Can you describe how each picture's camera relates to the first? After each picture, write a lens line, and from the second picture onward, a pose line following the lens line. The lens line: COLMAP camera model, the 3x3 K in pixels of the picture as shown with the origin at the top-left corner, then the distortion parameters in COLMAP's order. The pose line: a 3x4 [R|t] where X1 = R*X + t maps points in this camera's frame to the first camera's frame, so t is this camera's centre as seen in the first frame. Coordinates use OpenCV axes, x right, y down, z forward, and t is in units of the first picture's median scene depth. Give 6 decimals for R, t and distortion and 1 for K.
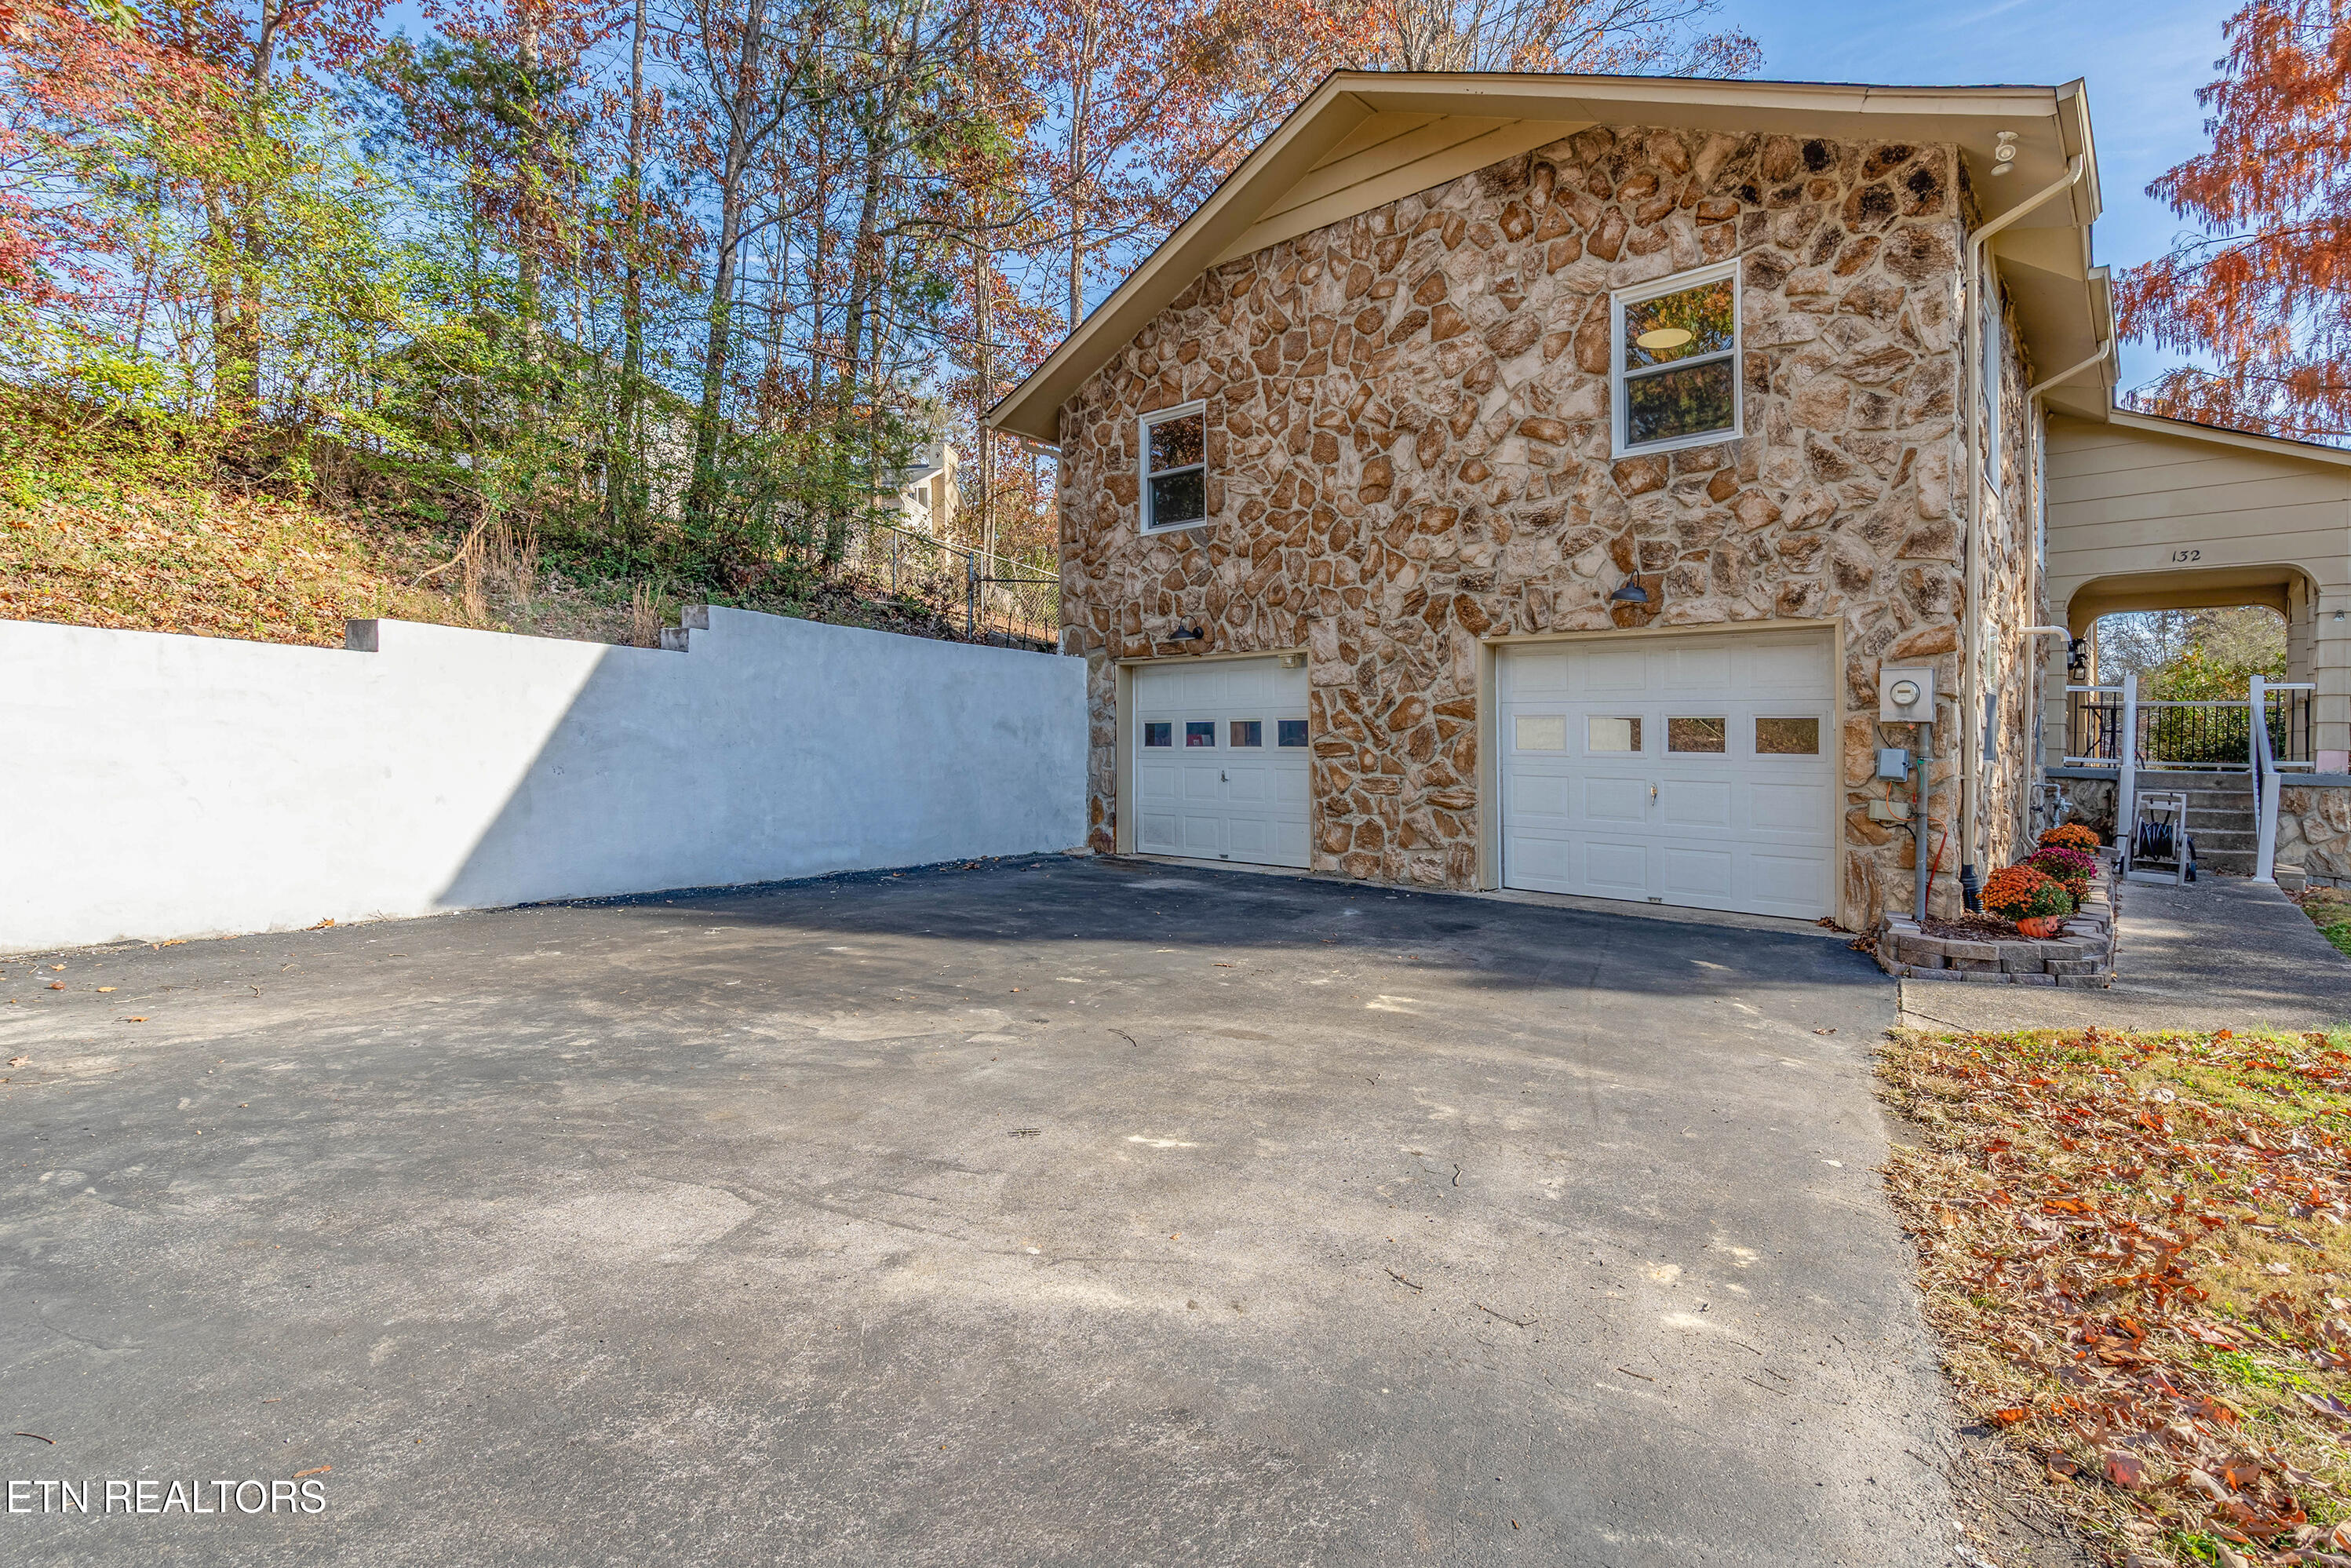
lens RADIAL K [[1070.5, 0, 1174.1], [0, 1070.5, 772.7], [0, 0, 1]] dist [-0.003232, 0.000202]
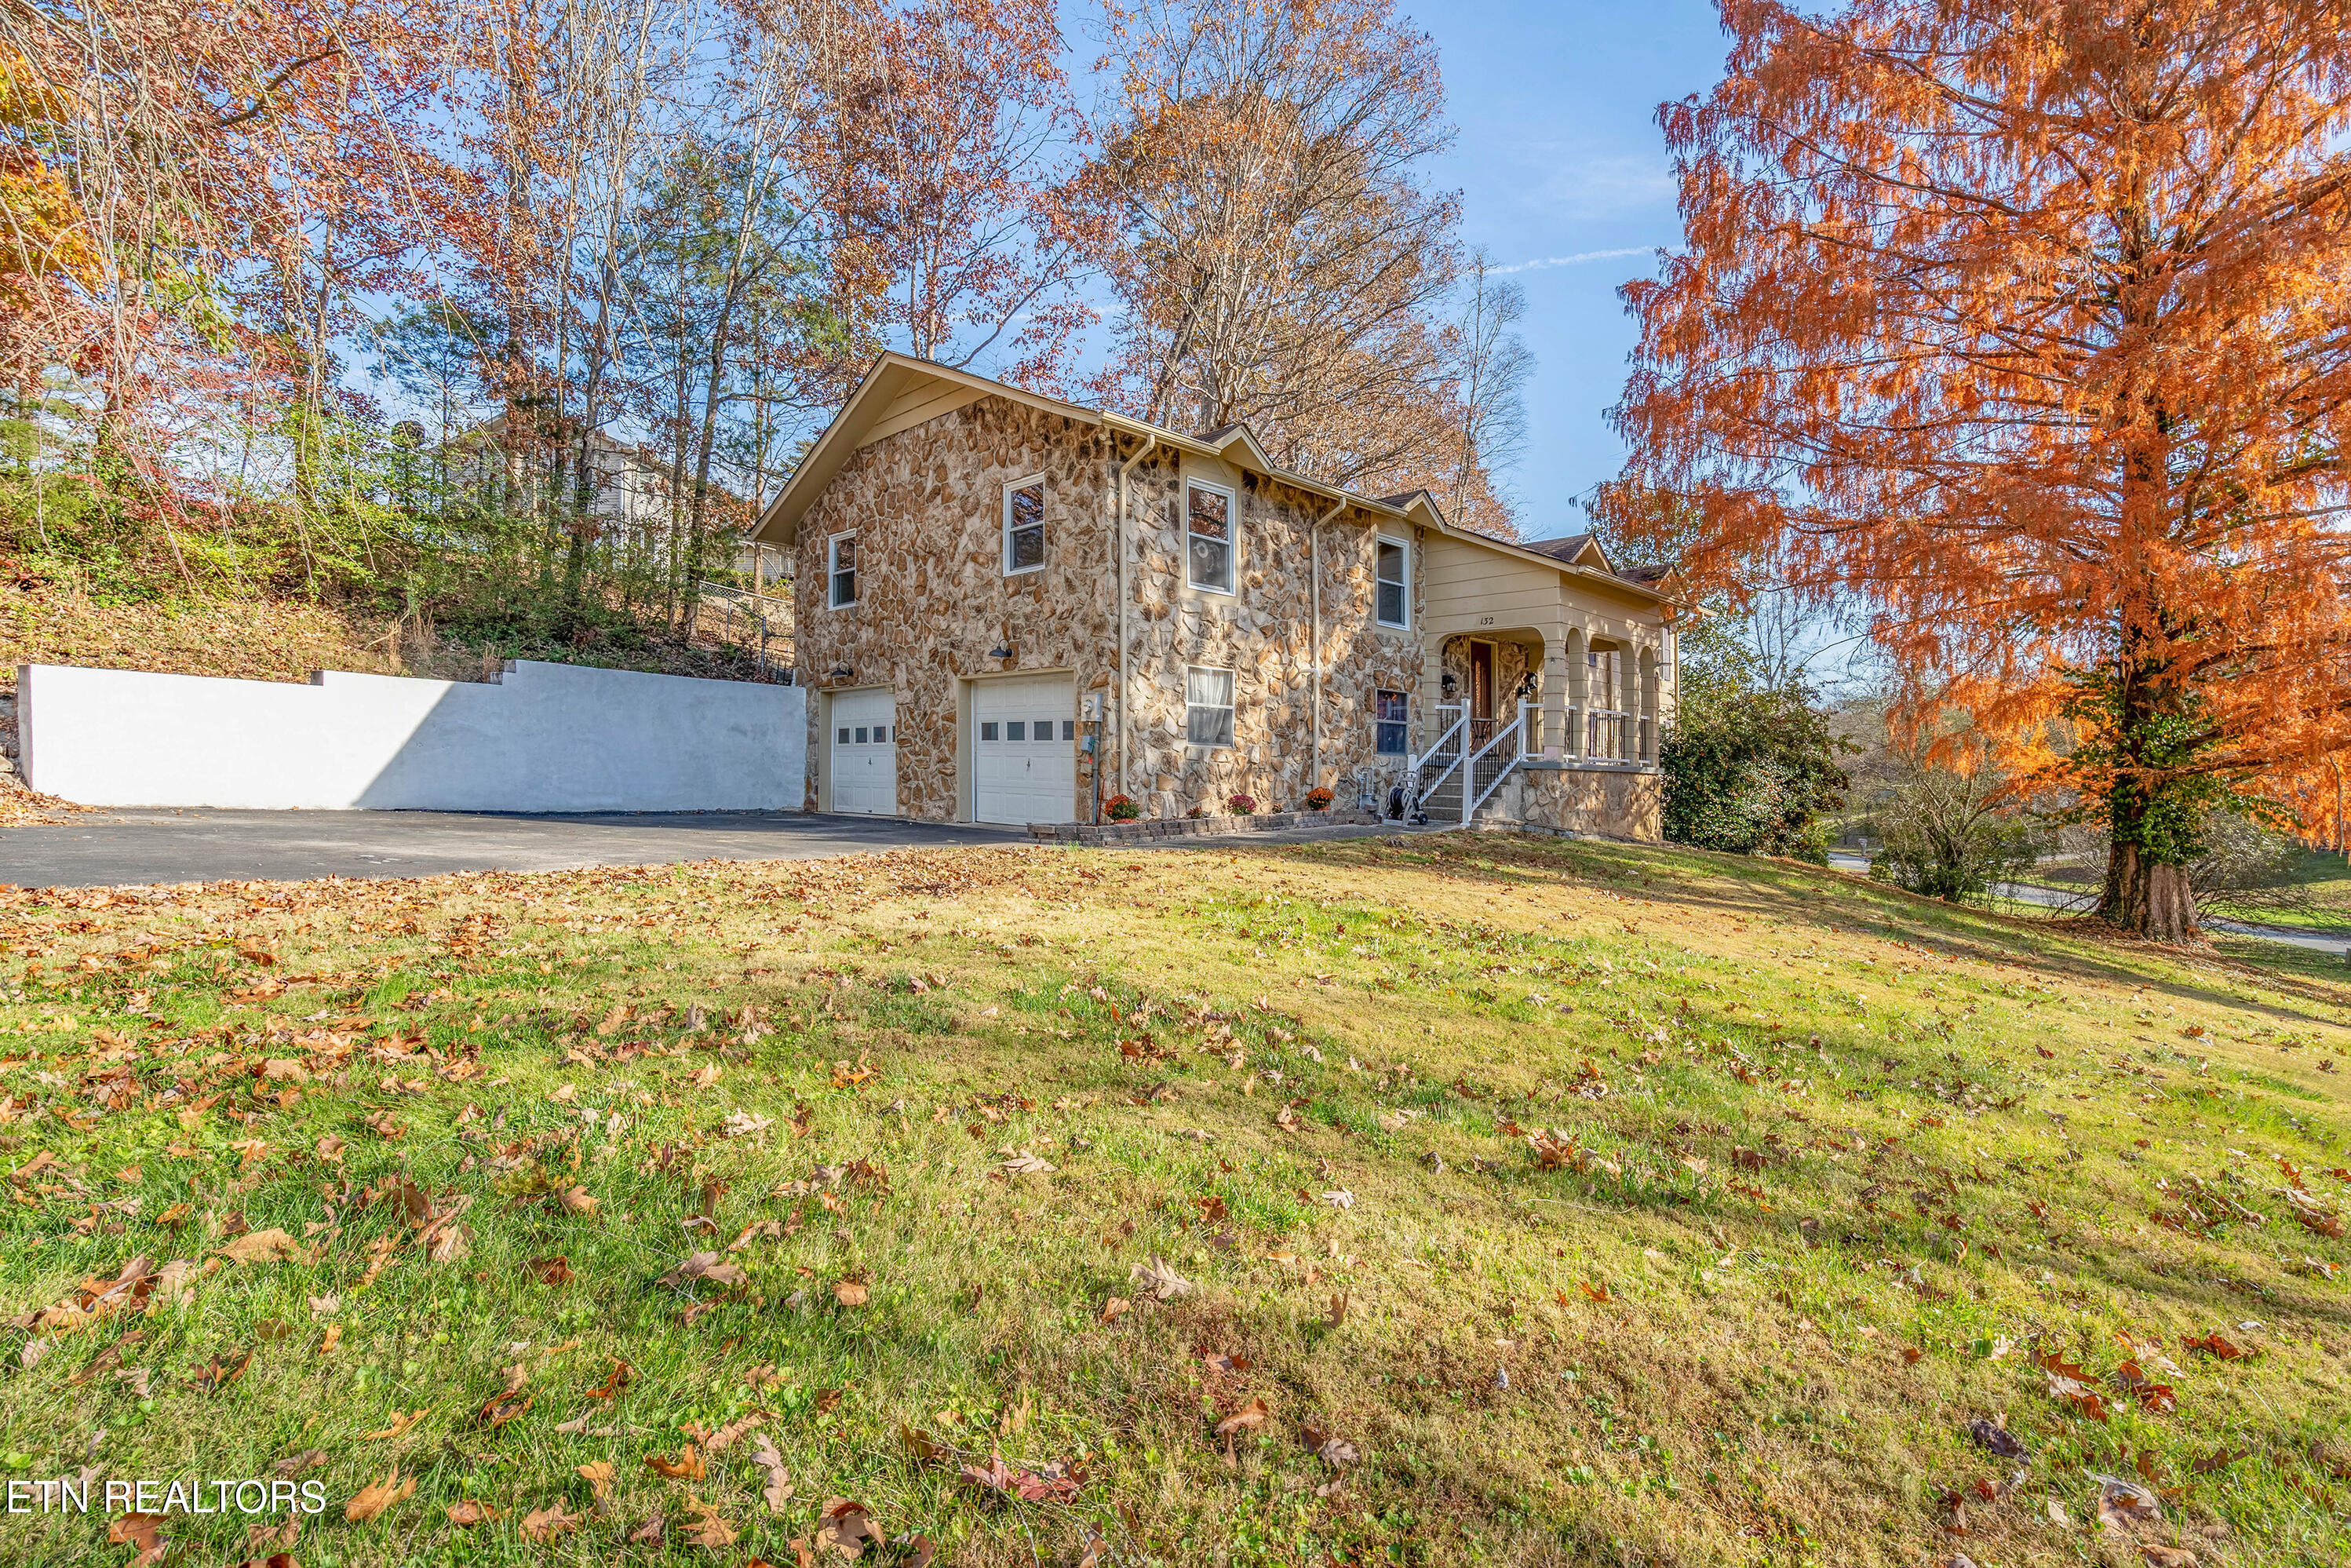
lens RADIAL K [[1070.5, 0, 1174.1], [0, 1070.5, 772.7], [0, 0, 1]] dist [-0.003232, 0.000202]
pose [[0.997945, 0.004510, -0.063915, 0.769322], [-0.006088, 0.999681, -0.024526, 0.072403], [0.063784, 0.024864, 0.997654, -0.721188]]
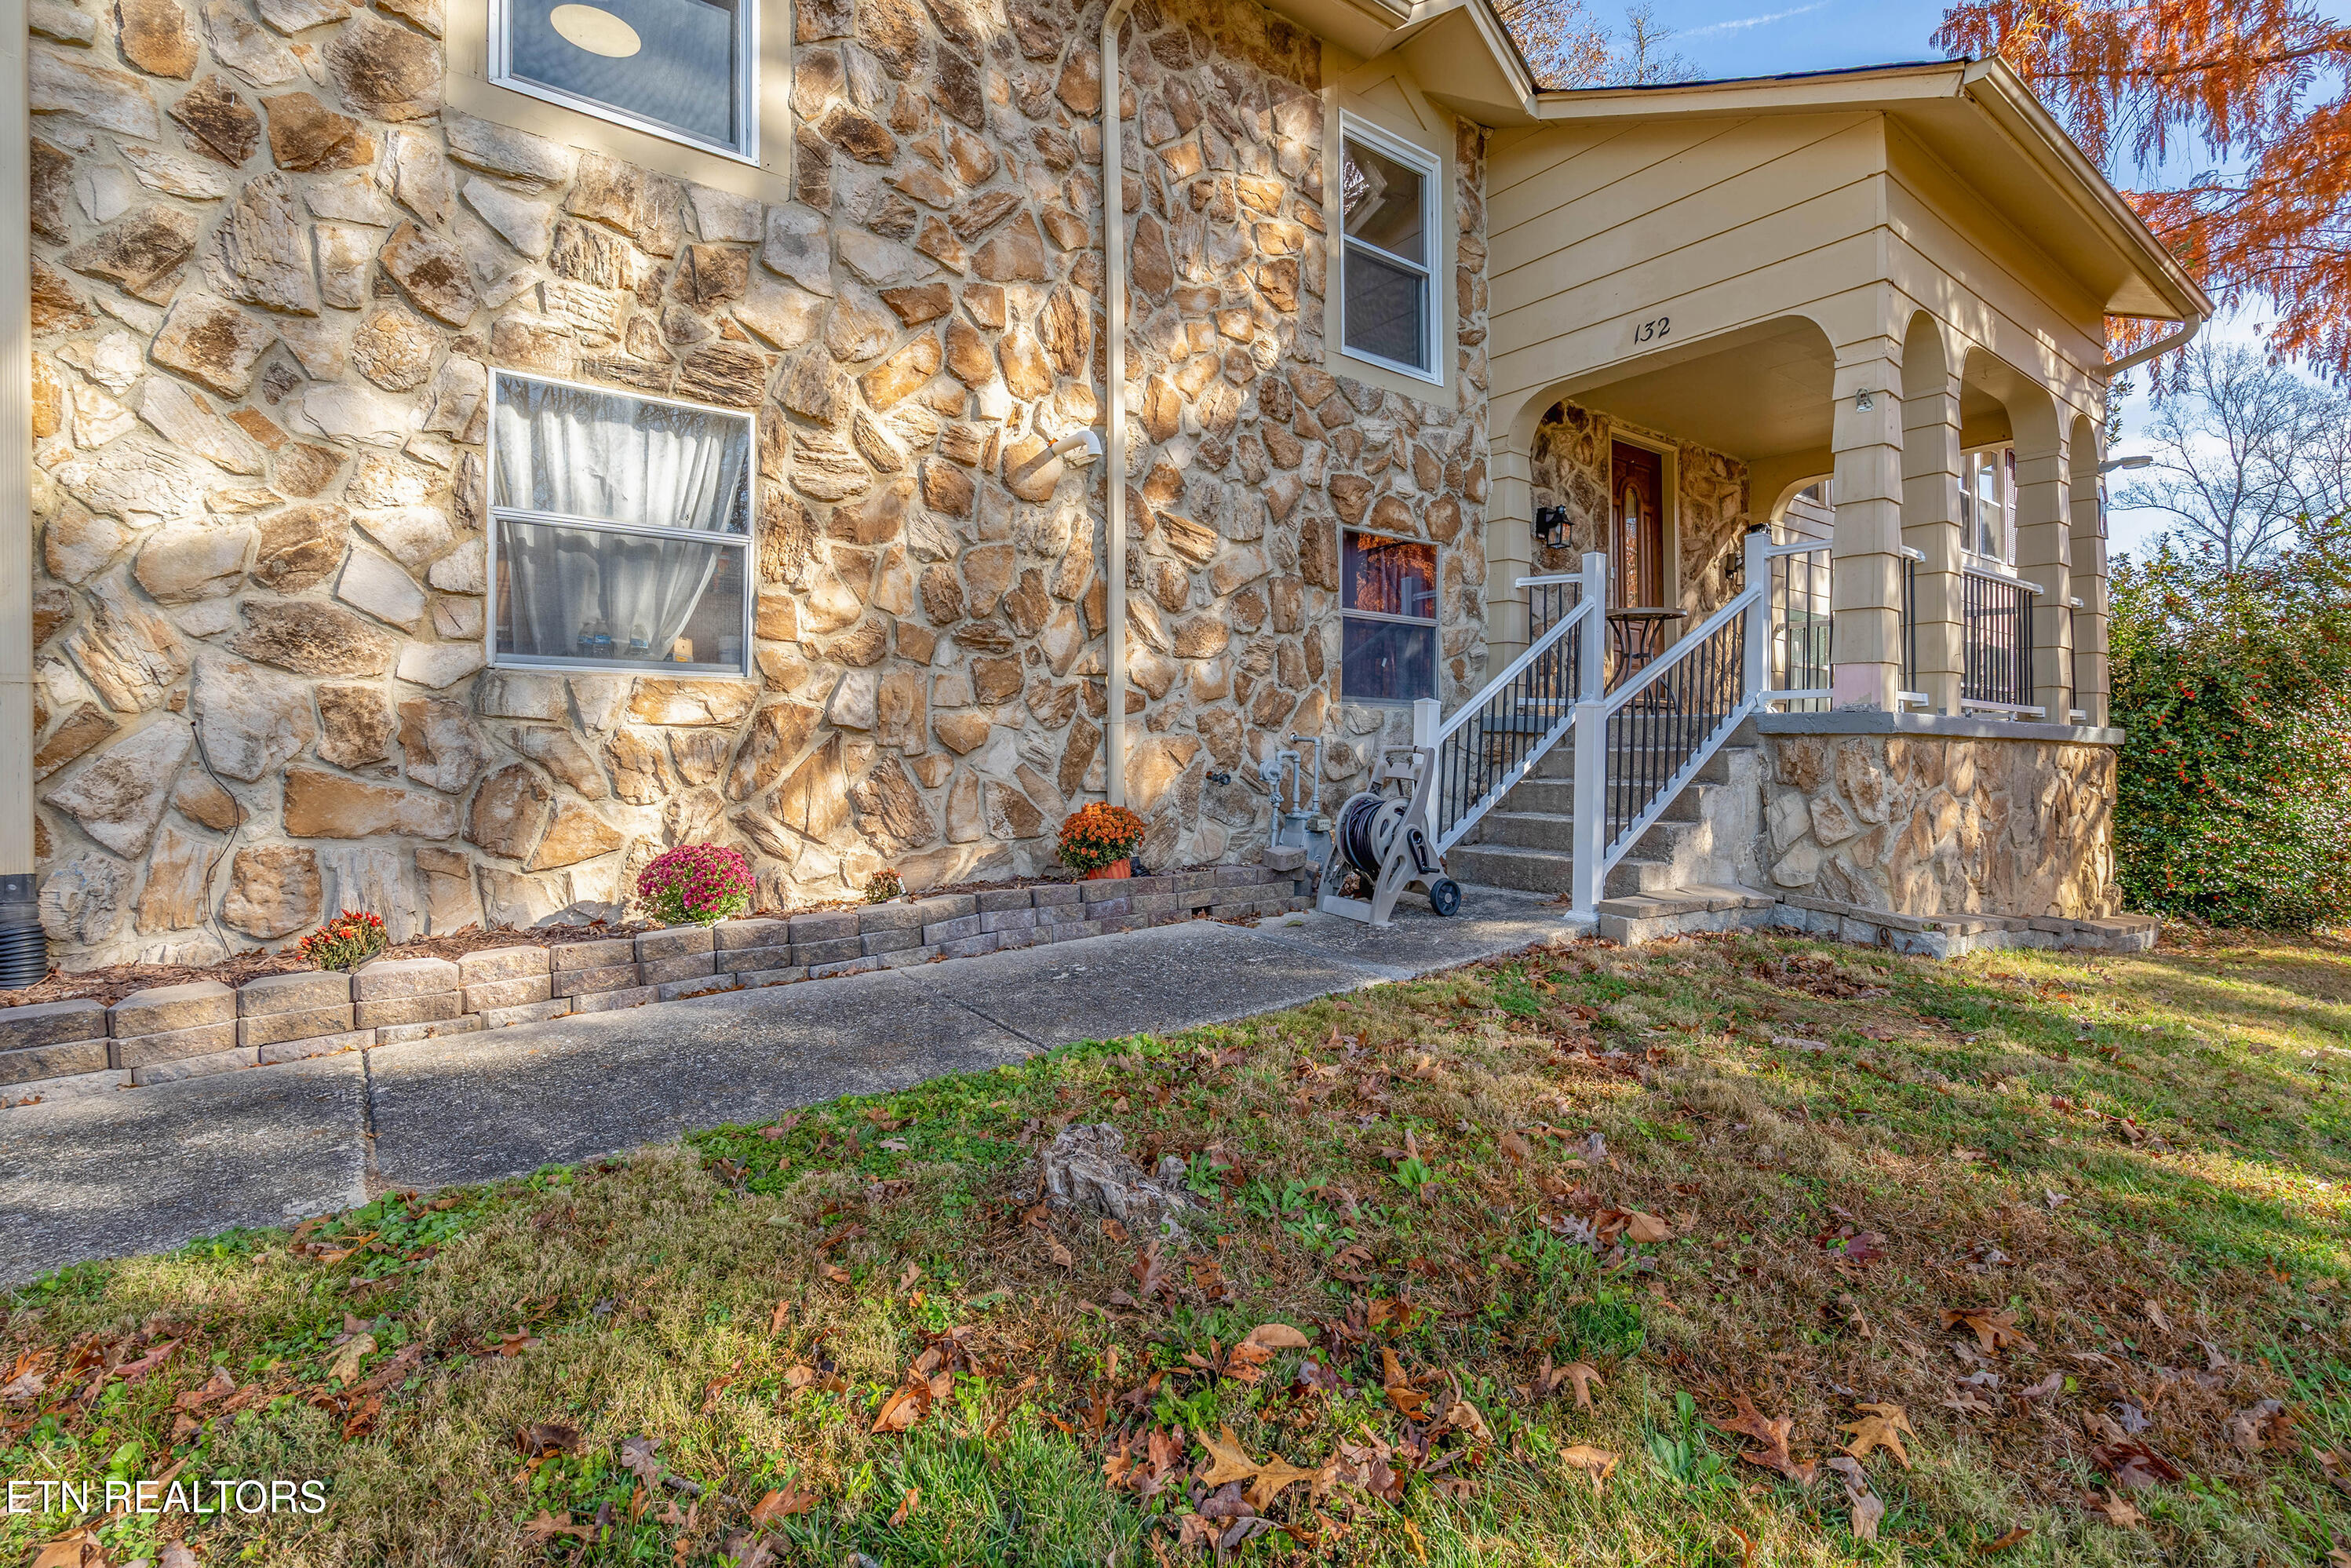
lens RADIAL K [[1070.5, 0, 1174.1], [0, 1070.5, 772.7], [0, 0, 1]] dist [-0.003232, 0.000202]
pose [[0.980250, -0.005906, -0.197676, 1.049348], [0.006195, 0.999980, 0.000844, 0.035073], [0.197667, -0.002052, 0.980267, 0.533704]]
